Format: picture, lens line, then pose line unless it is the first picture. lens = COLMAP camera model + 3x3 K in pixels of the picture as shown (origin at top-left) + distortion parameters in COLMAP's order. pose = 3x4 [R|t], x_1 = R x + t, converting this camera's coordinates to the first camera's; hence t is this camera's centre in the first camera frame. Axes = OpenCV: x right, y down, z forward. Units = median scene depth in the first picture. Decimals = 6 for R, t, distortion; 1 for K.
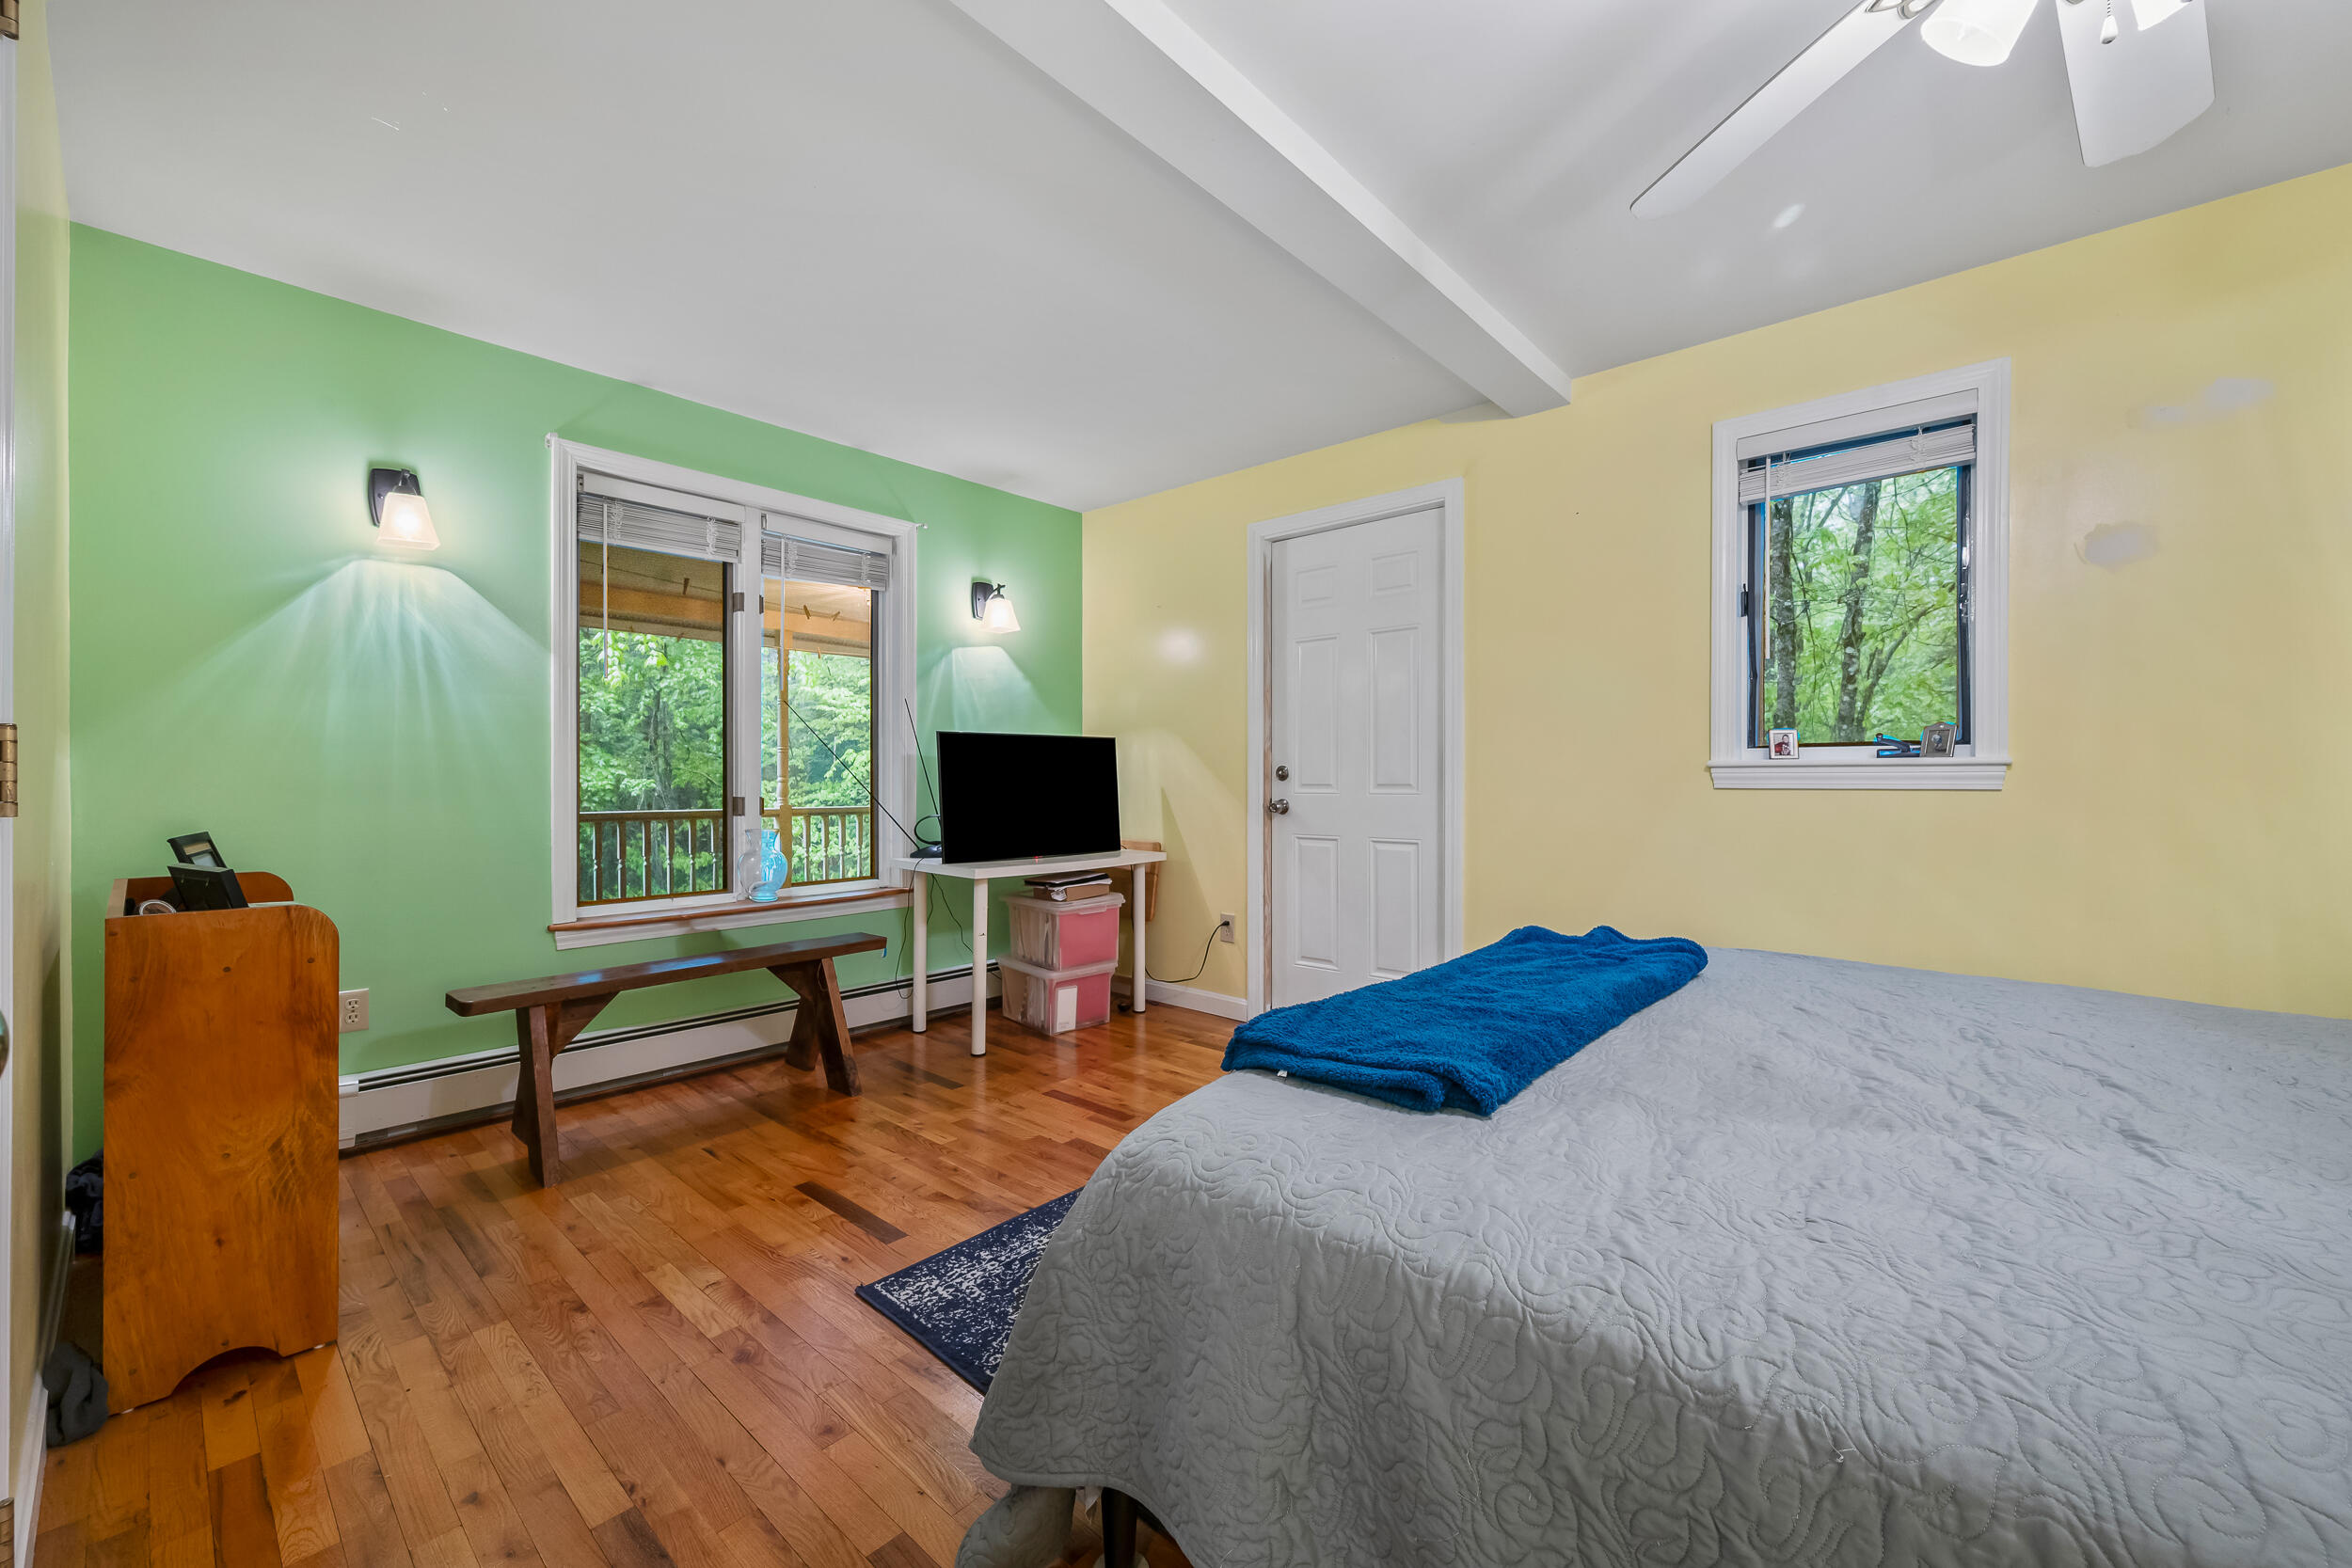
lens RADIAL K [[921.7, 0, 1181.9], [0, 921.7, 782.3], [0, 0, 1]] dist [0.003545, 0.000200]
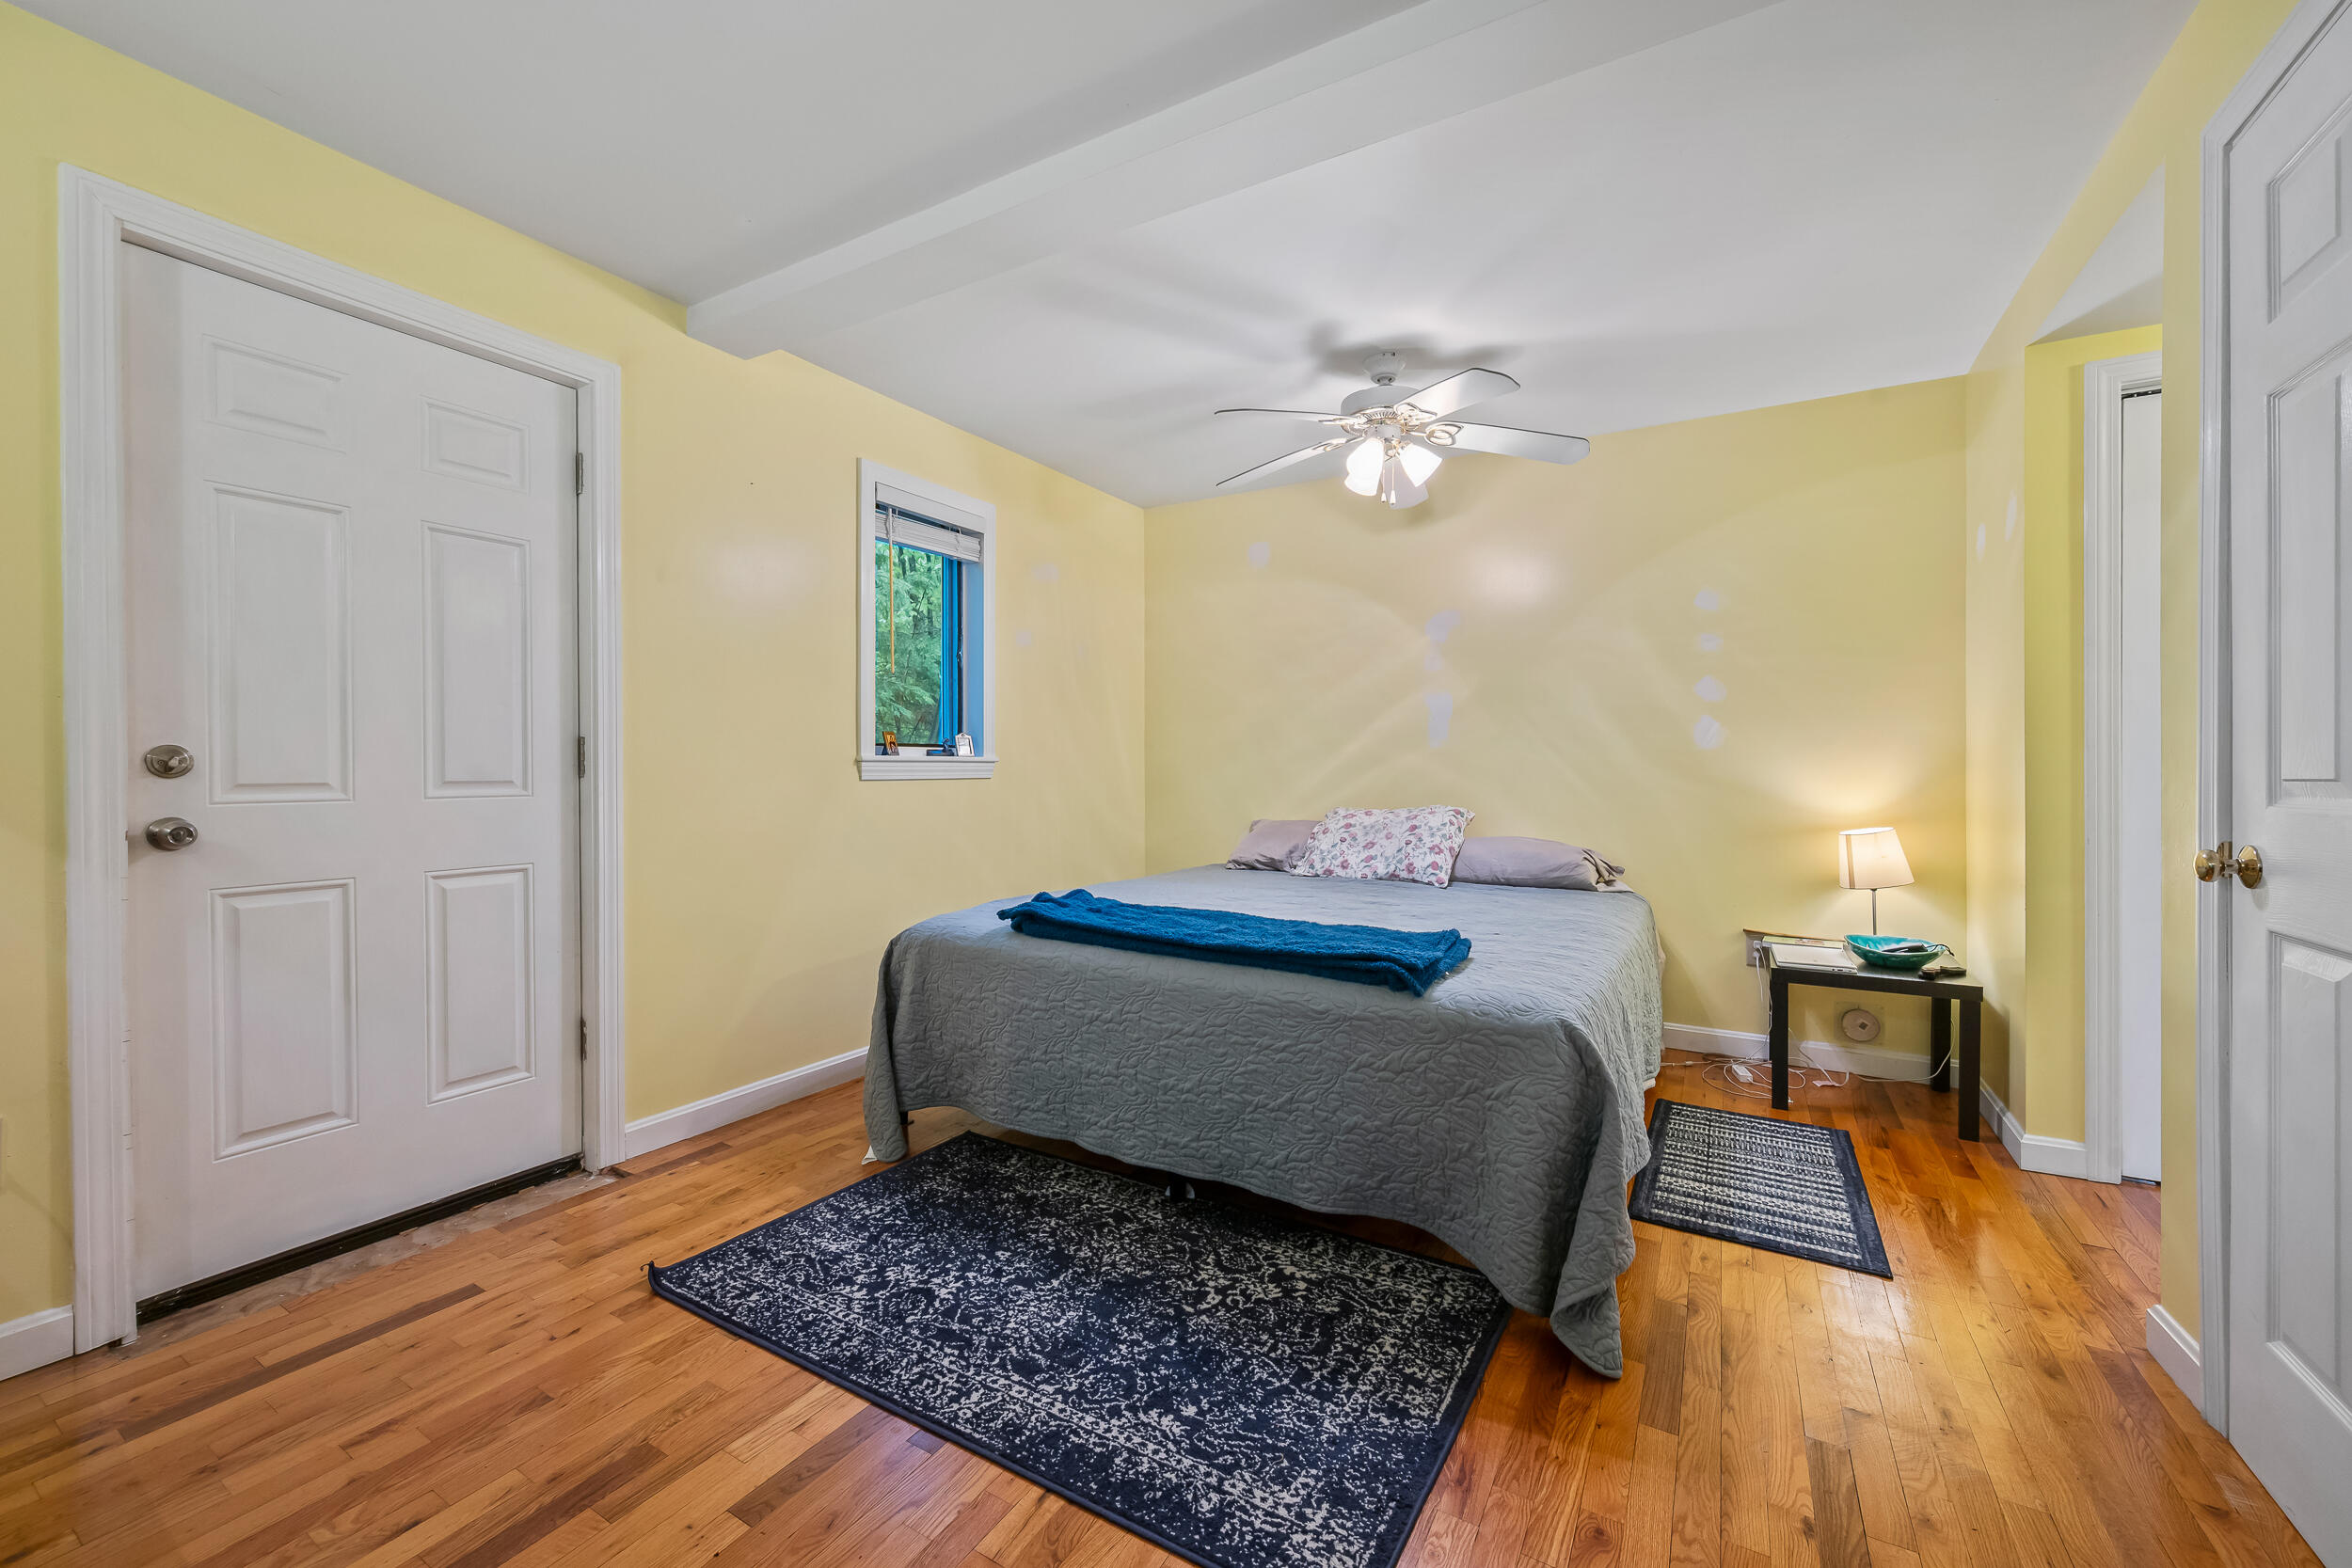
lens RADIAL K [[921.7, 0, 1184.9], [0, 921.7, 774.6], [0, 0, 1]] dist [0.003545, 0.000200]
pose [[-0.186858, -0.007793, 0.982356, -0.634952], [0.002110, 0.999963, 0.008334, -0.008919], [-0.982385, 0.003630, -0.186834, 0.847693]]
